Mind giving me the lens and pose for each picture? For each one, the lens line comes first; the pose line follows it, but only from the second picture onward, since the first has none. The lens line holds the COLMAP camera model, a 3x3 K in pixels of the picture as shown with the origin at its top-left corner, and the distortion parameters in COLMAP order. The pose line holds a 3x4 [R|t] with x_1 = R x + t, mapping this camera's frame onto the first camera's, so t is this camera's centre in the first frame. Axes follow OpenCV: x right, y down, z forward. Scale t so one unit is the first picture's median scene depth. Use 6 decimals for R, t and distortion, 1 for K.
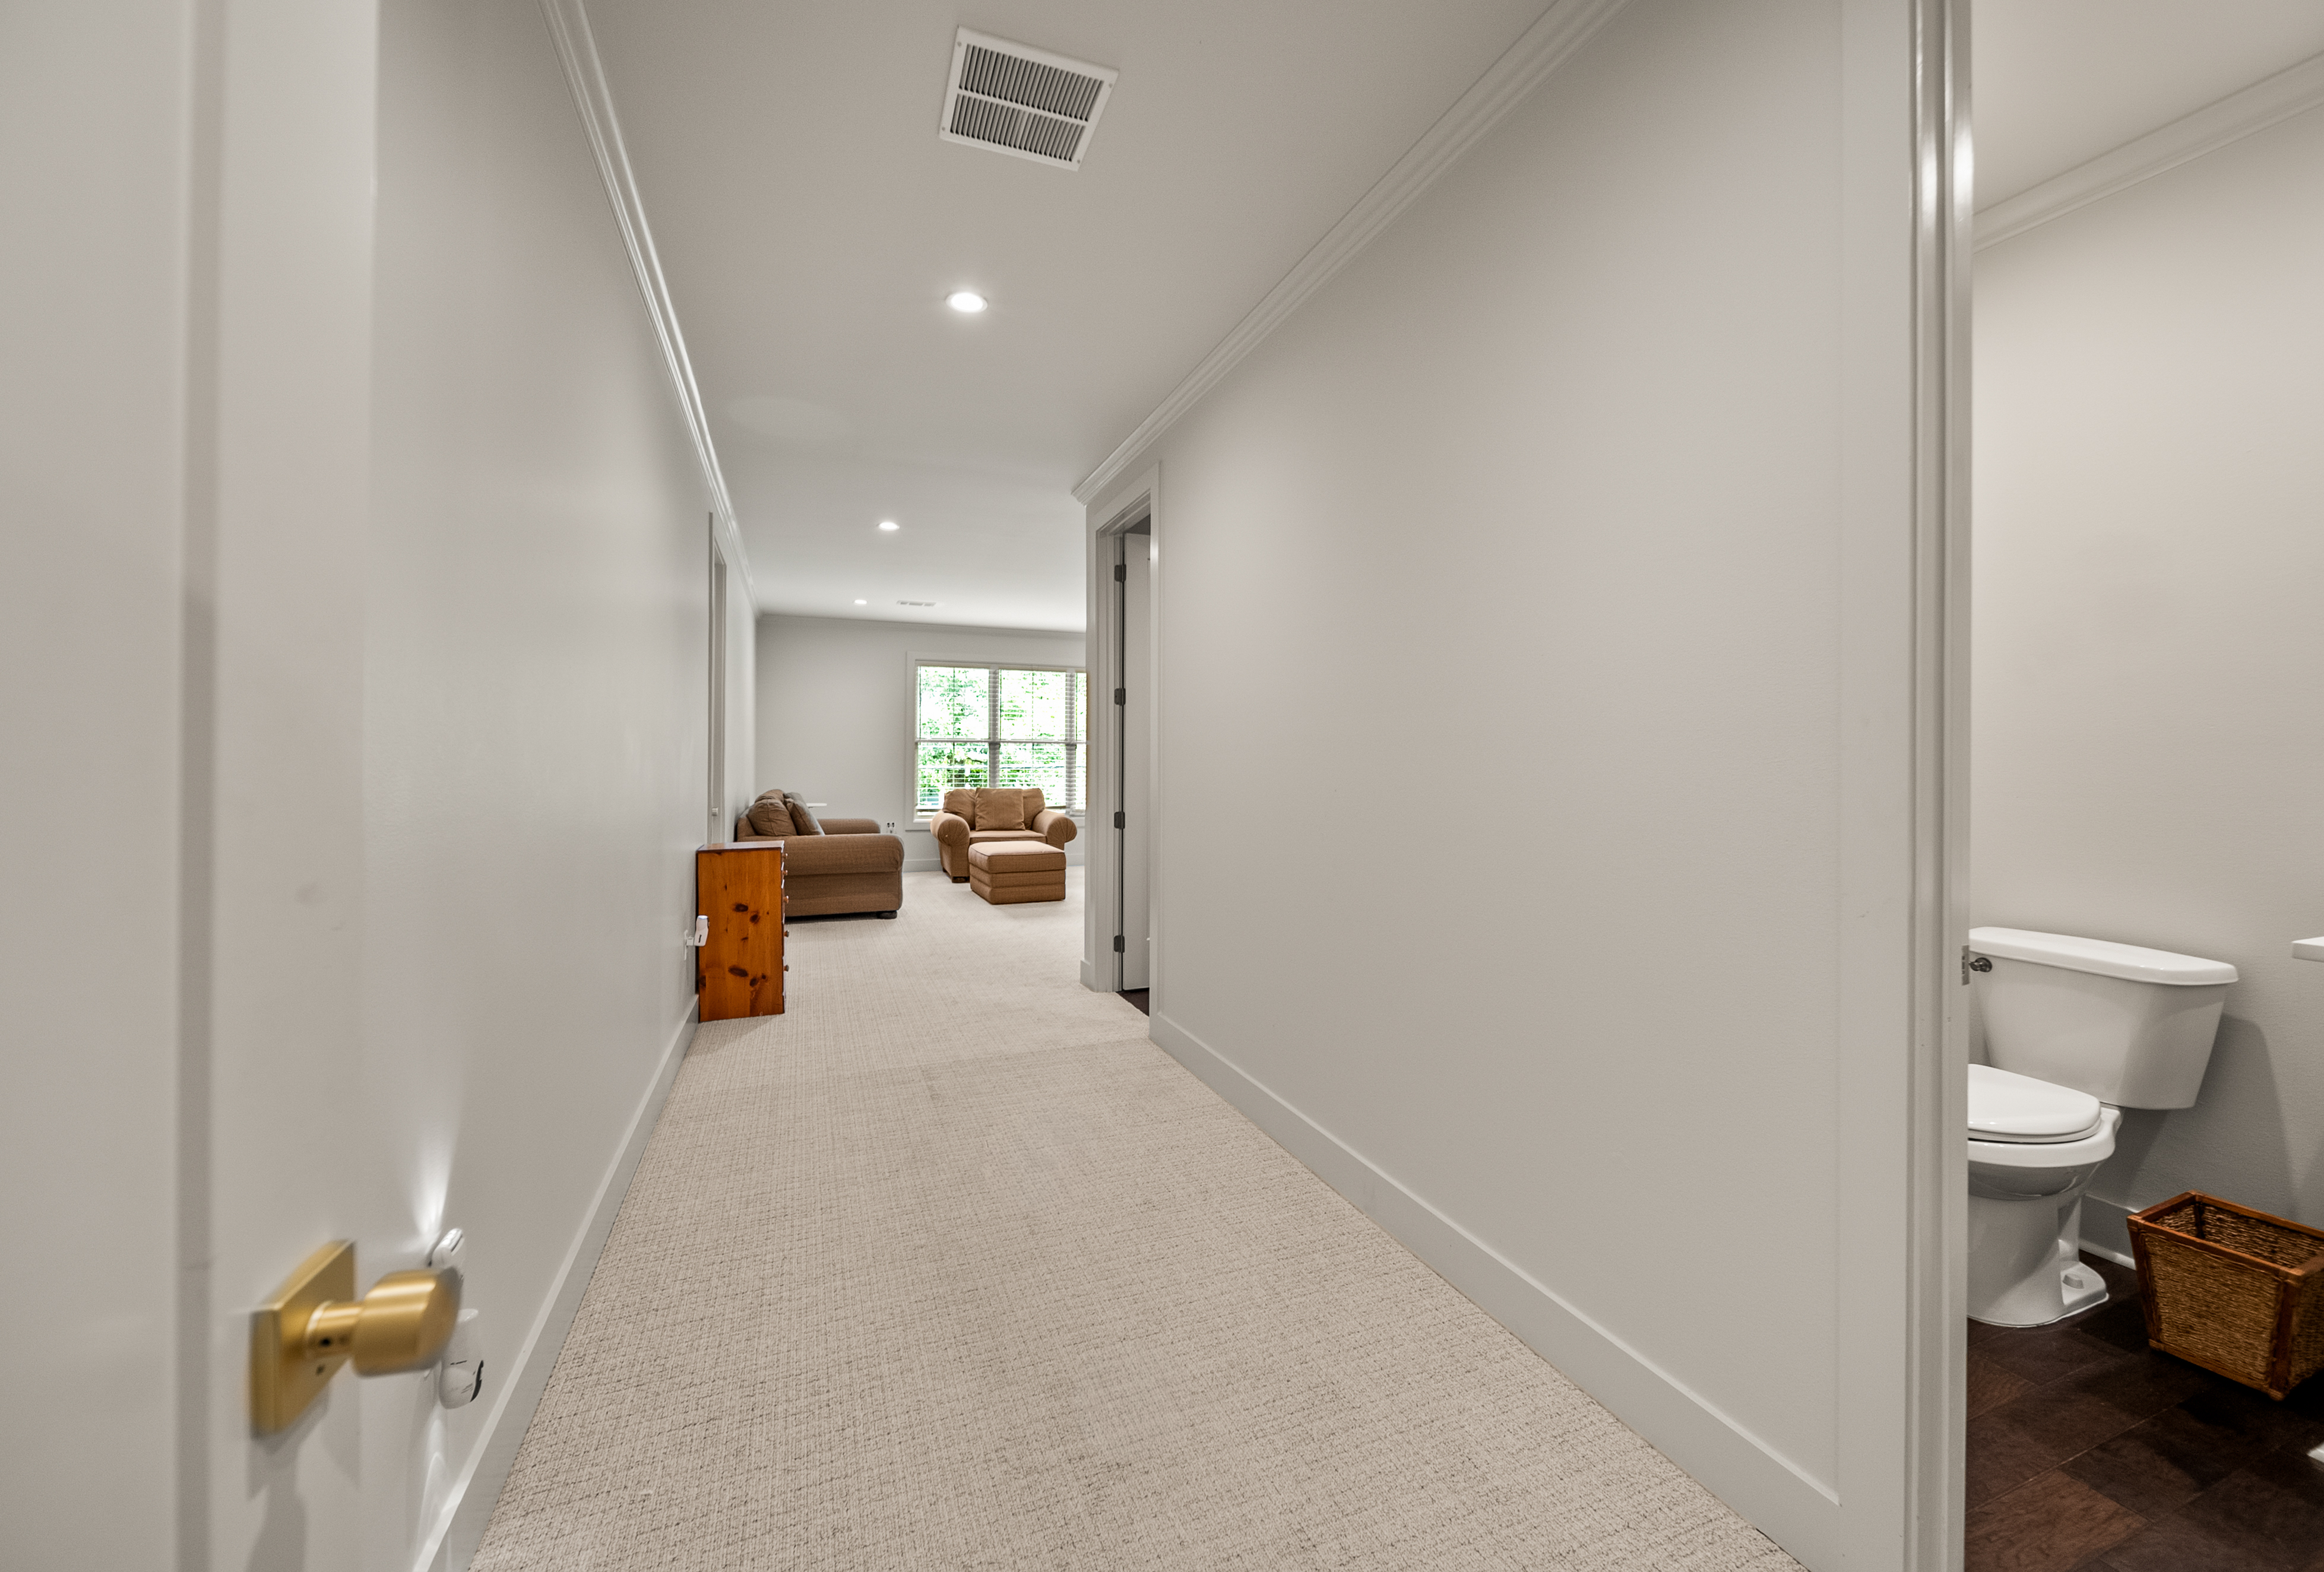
lens RADIAL K [[890.7, 0, 1162.0], [0, 890.7, 786.0], [0, 0, 1]] dist [0.000657, -0.000100]
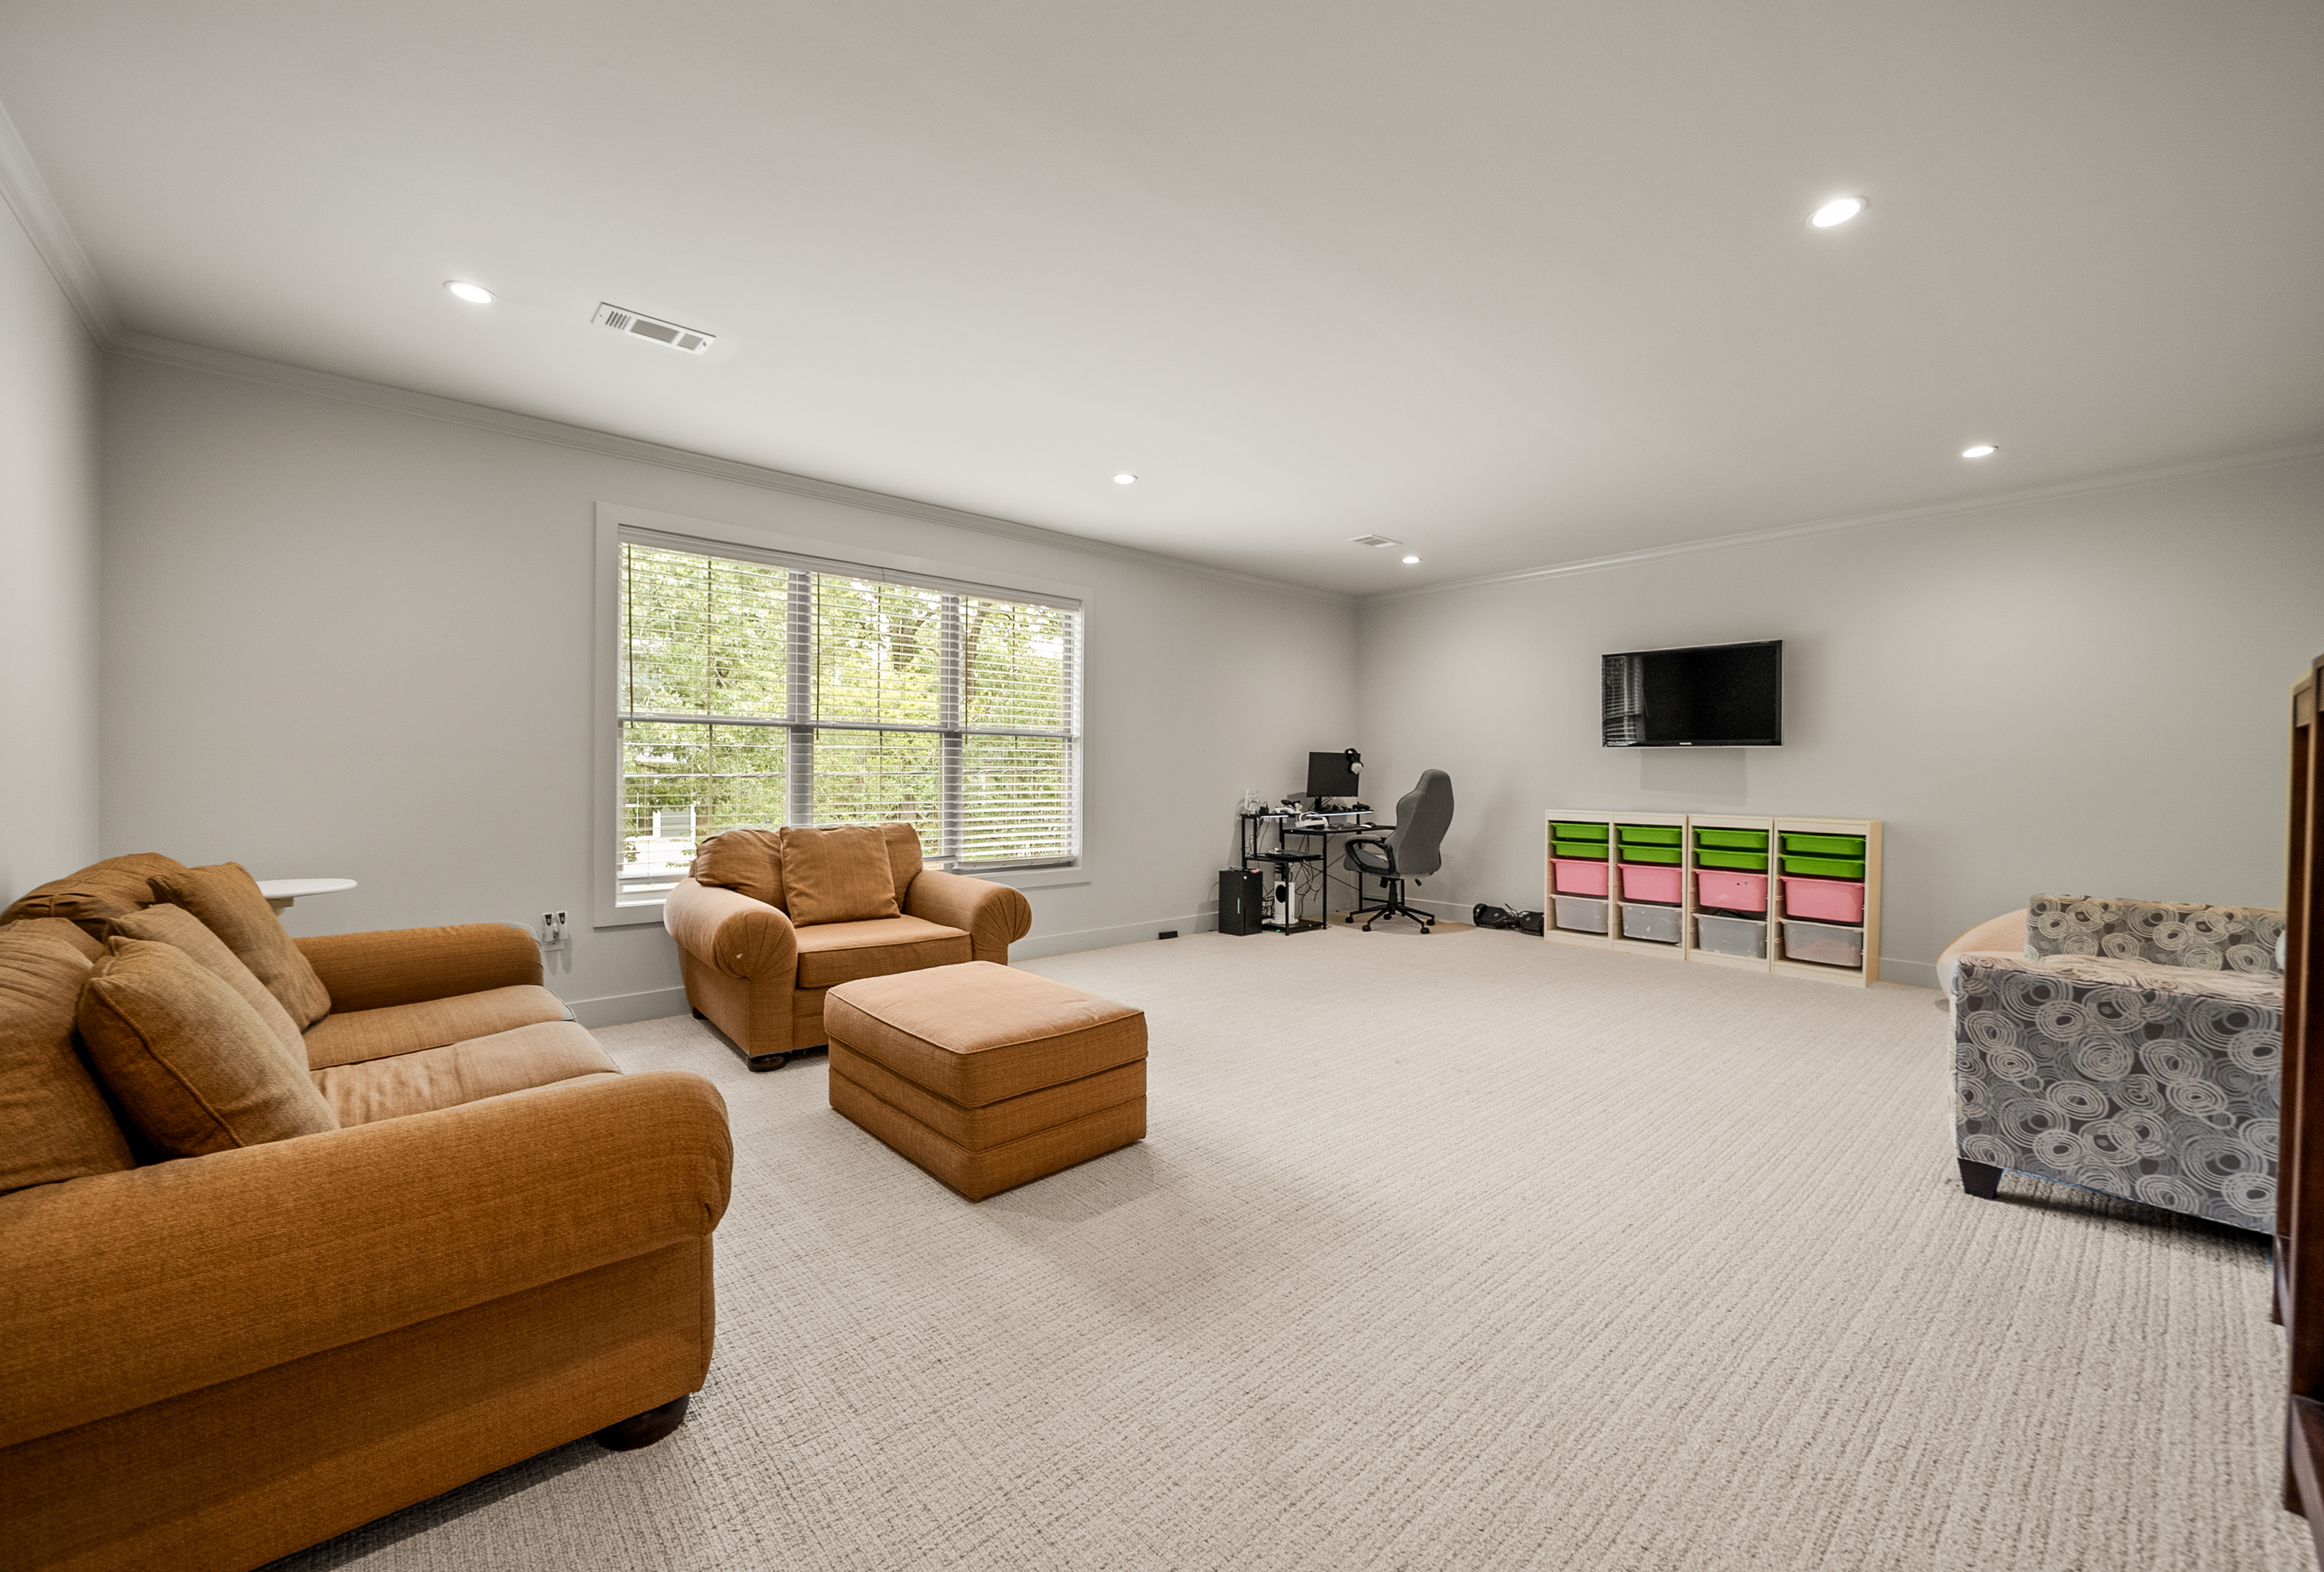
lens RADIAL K [[890.7, 0, 1162.0], [0, 890.7, 786.0], [0, 0, 1]] dist [0.000657, -0.000100]
pose [[0.938617, -0.008953, 0.344844, -0.231856], [0.007795, 0.999958, 0.004742, -0.023342], [-0.344872, -0.001763, 0.938648, 0.652409]]
